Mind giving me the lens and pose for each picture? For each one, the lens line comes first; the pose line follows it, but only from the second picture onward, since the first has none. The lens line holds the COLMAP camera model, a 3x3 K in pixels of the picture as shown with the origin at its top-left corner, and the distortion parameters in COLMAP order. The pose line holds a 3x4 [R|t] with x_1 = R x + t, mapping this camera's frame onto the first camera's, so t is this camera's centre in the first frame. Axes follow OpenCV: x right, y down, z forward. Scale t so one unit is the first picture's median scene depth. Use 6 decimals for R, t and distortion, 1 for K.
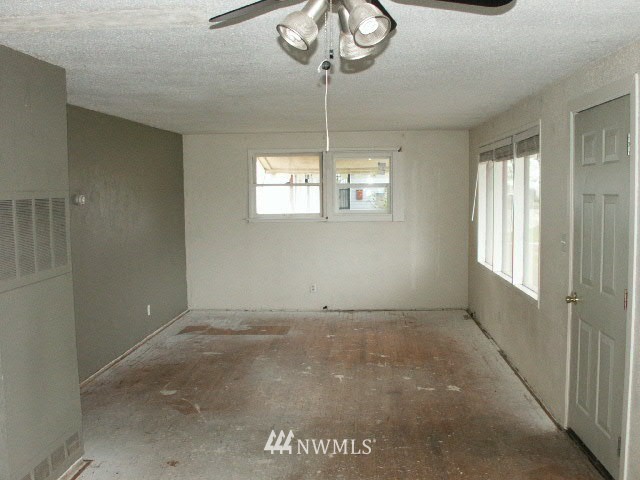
lens RADIAL K [[664.7, 0, 302.7], [0, 664.7, 243.9], [0, 0, 1]] dist [-0.158385, 0.009932]
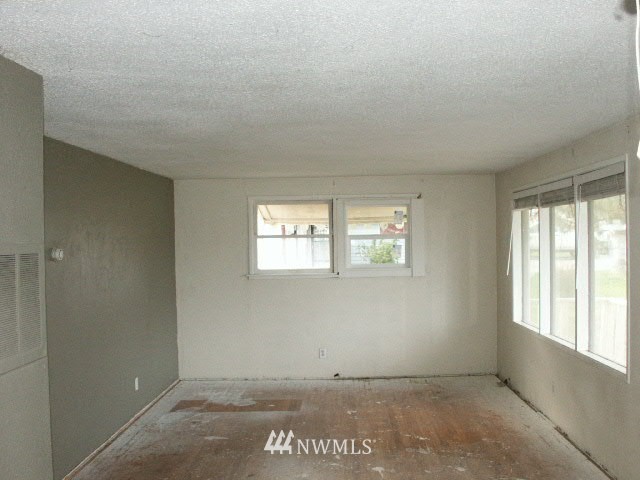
lens RADIAL K [[680.4, 0, 320.0], [0, 680.4, 240.0], [0, 0, 1]] dist [-0.159510, 0.103466]
pose [[0.998554, -0.004624, 0.053554, -0.040662], [0.009103, 0.996451, -0.083685, -0.008940], [-0.052976, 0.084052, 0.995052, 0.109184]]
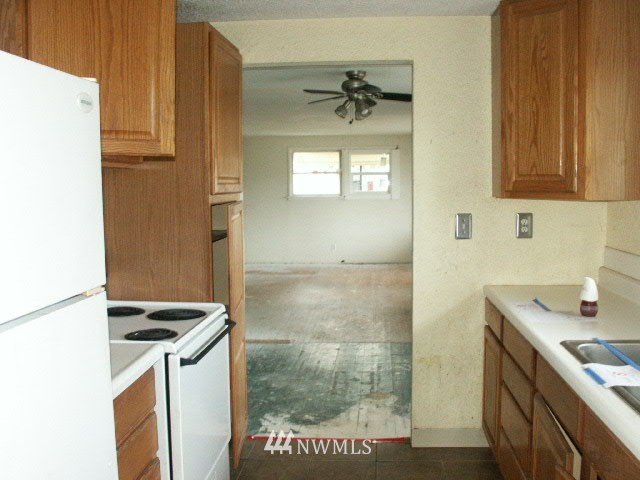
lens RADIAL K [[680.4, 0, 320.0], [0, 680.4, 240.0], [0, 0, 1]] dist [-0.159510, 0.103466]
pose [[0.999988, 0.004757, -0.001421, -0.013722], [-0.004741, 0.999931, 0.010784, 0.041199], [0.001472, -0.010777, 0.999941, -0.481956]]
